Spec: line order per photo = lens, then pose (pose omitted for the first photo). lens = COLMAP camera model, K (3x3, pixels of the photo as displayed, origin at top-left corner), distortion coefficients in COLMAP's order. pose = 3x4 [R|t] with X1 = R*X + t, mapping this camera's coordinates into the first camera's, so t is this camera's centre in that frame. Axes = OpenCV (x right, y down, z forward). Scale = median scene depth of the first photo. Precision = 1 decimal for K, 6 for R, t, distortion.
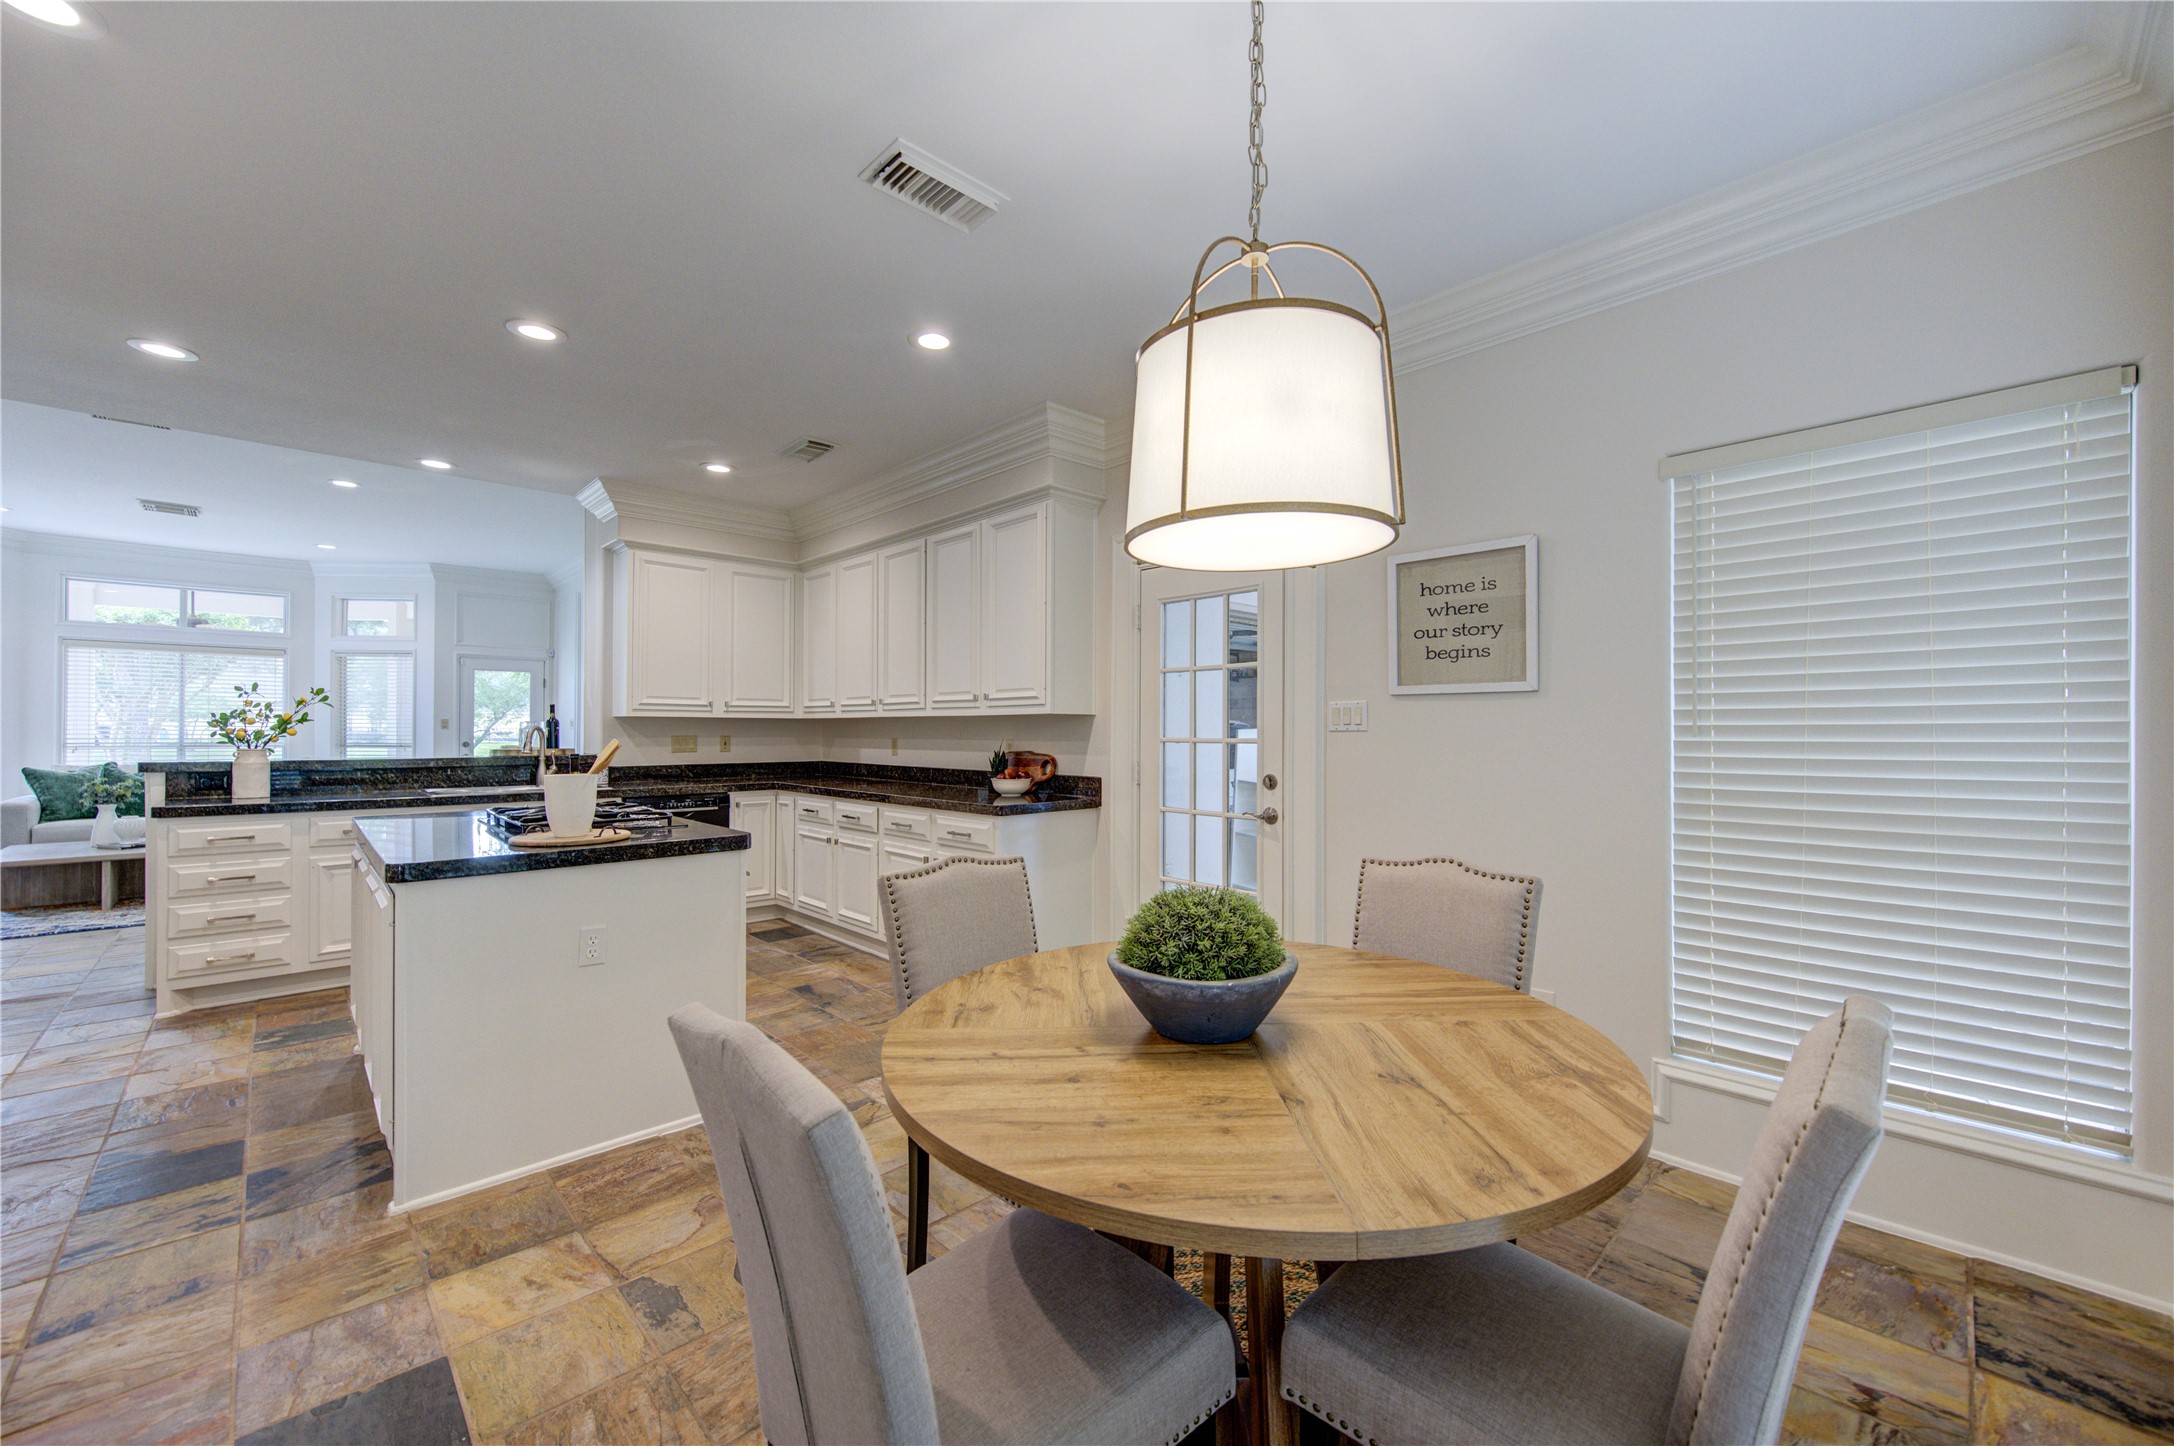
lens RADIAL K [[845.5, 0, 1087.3], [0, 845.5, 730.8], [0, 0, 1]] dist [-0.002397, -0.000036]
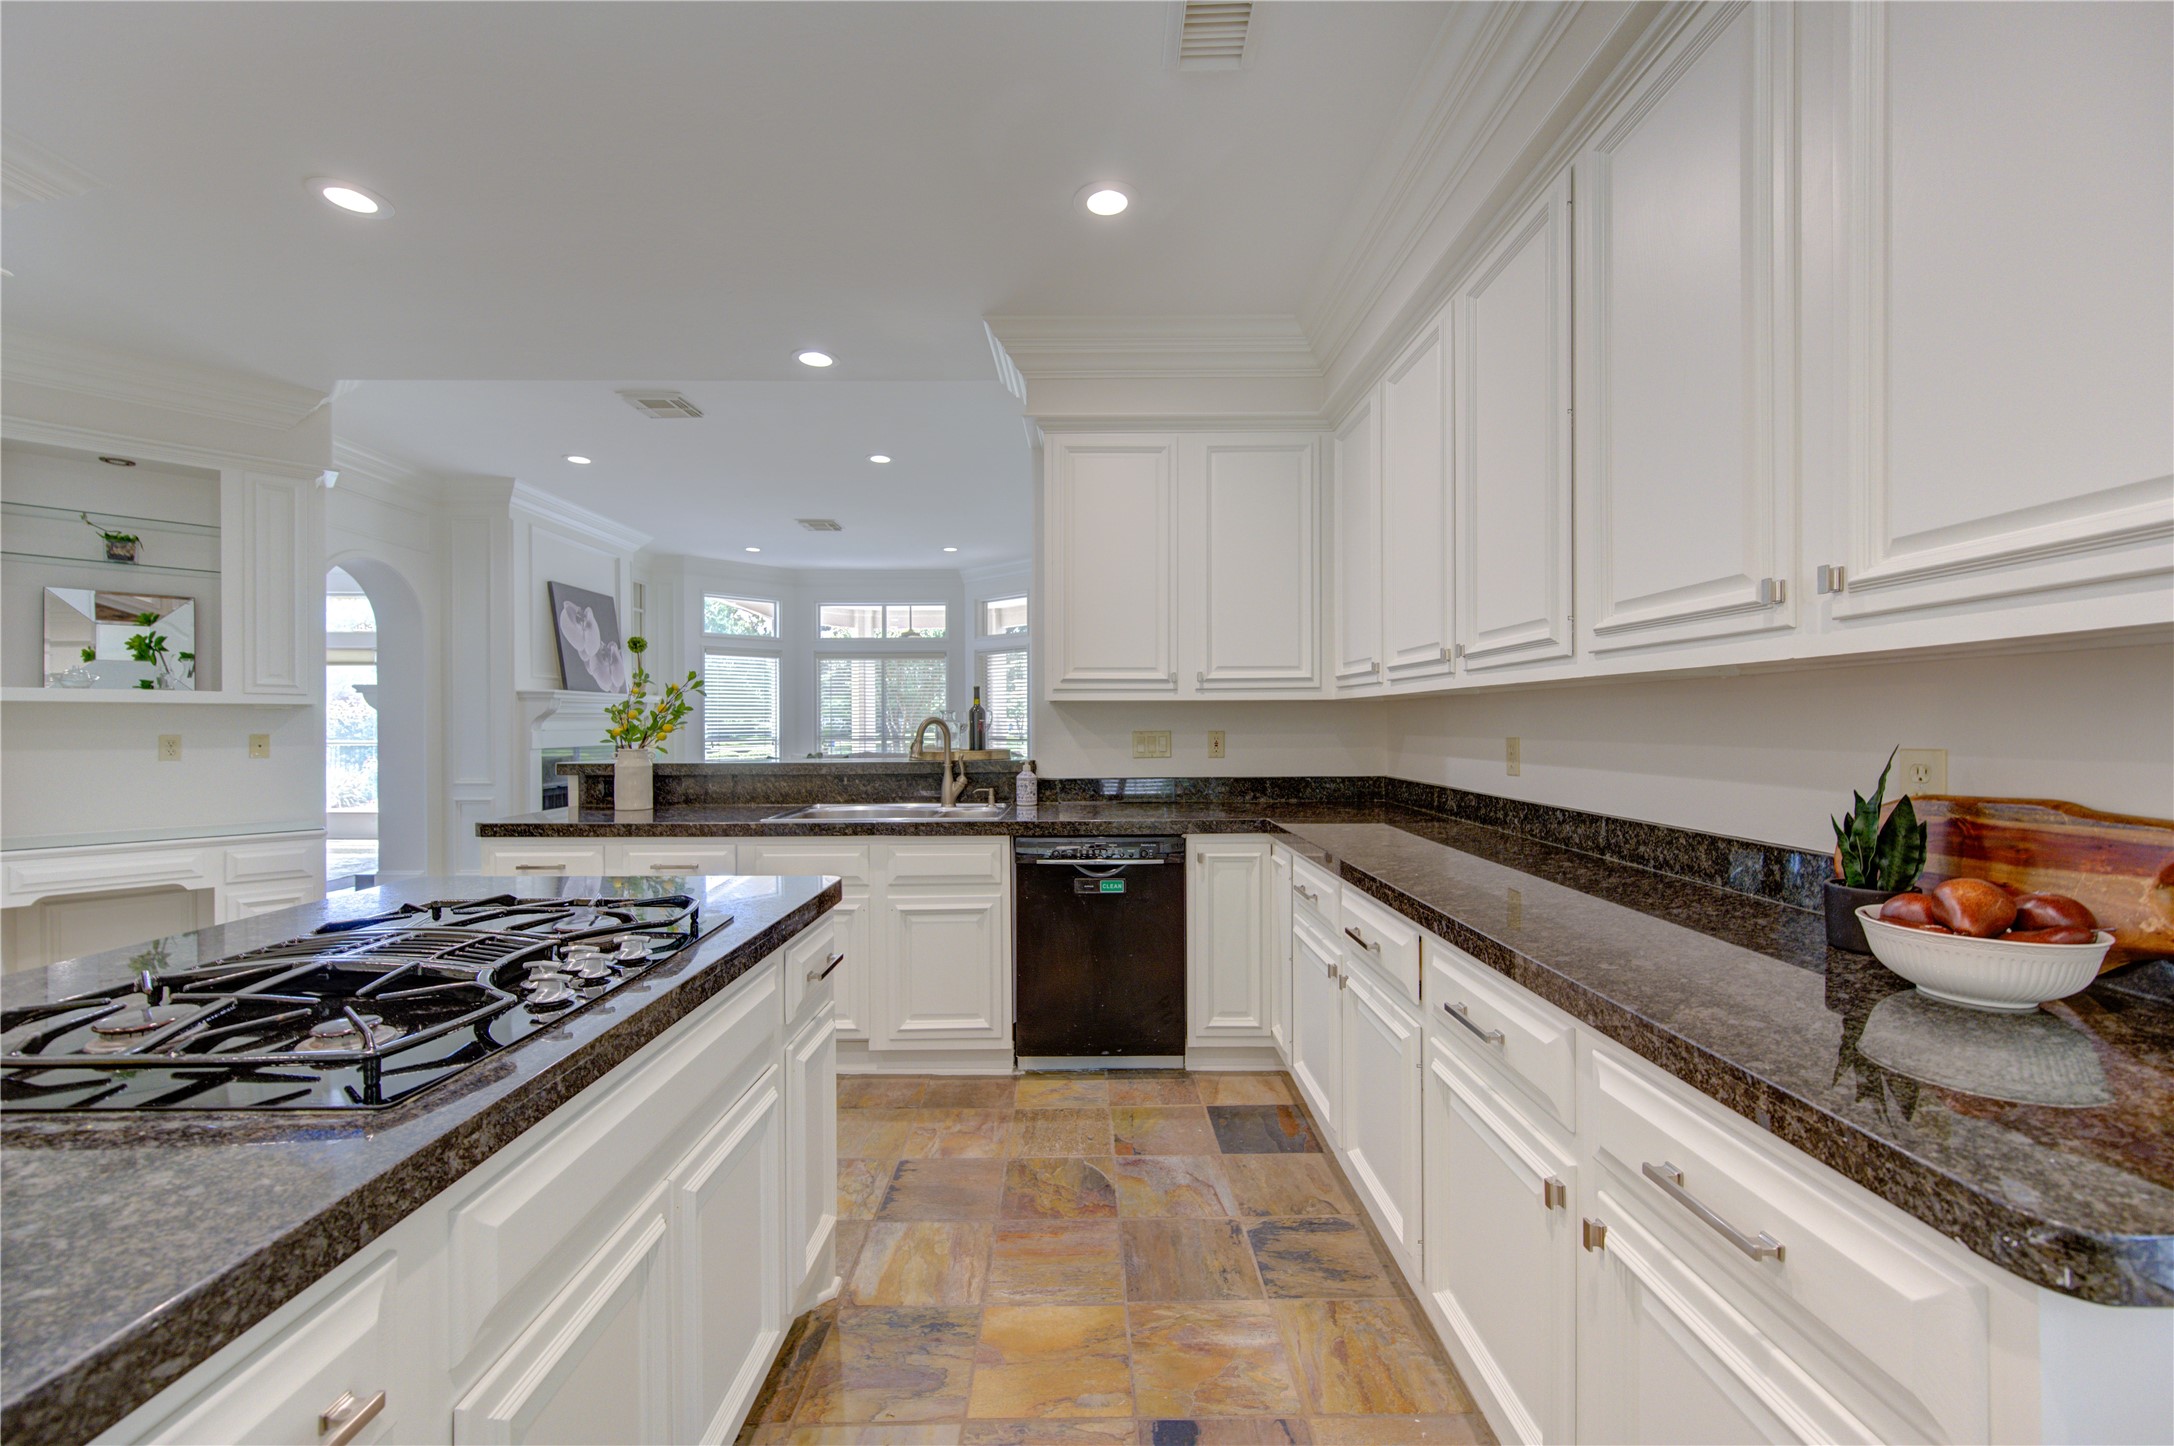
lens RADIAL K [[848.0, 0, 1091.9], [0, 848.0, 722.8], [0, 0, 1]] dist [-0.000659, -0.000425]
pose [[0.726136, -0.006669, -0.687519, -0.106248], [0.006633, 0.999974, -0.002693, 0.001116], [0.687519, -0.002605, 0.726162, 0.677788]]
